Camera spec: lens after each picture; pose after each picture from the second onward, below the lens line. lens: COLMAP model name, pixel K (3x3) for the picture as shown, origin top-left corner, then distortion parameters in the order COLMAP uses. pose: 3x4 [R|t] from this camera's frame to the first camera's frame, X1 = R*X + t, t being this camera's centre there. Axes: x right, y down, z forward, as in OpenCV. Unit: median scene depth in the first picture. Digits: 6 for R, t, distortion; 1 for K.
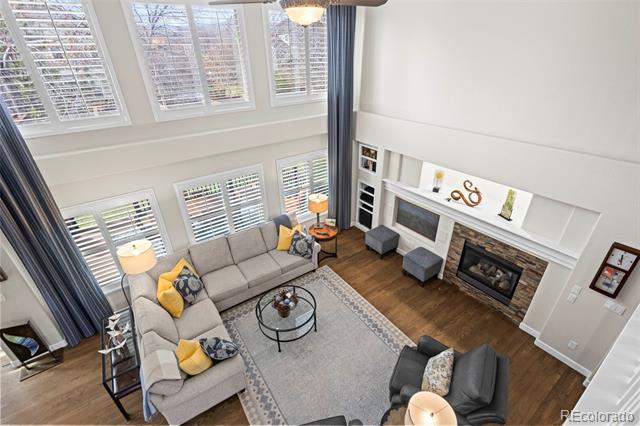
lens RADIAL K [[299.0, 0, 317.9], [0, 299.0, 215.4], [0, 0, 1]] dist [0.001235, -0.001145]
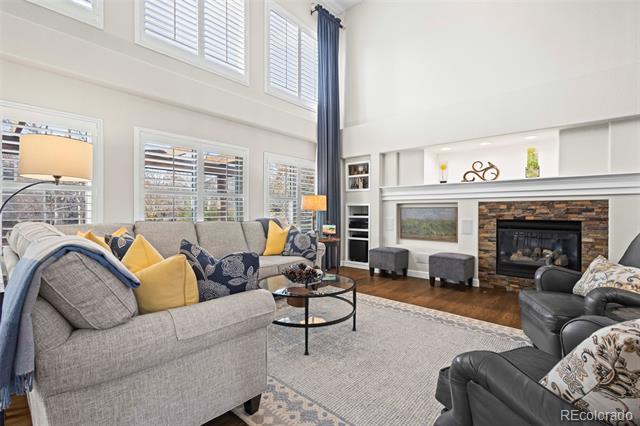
lens RADIAL K [[299.0, 0, 317.8], [0, 299.0, 211.2], [0, 0, 1]] dist [0.001235, -0.001145]
pose [[0.972015, 0.024464, 0.233641, -0.185376], [0.093610, 0.871855, -0.480735, 0.383374], [-0.215462, 0.489153, 0.845166, 0.336685]]
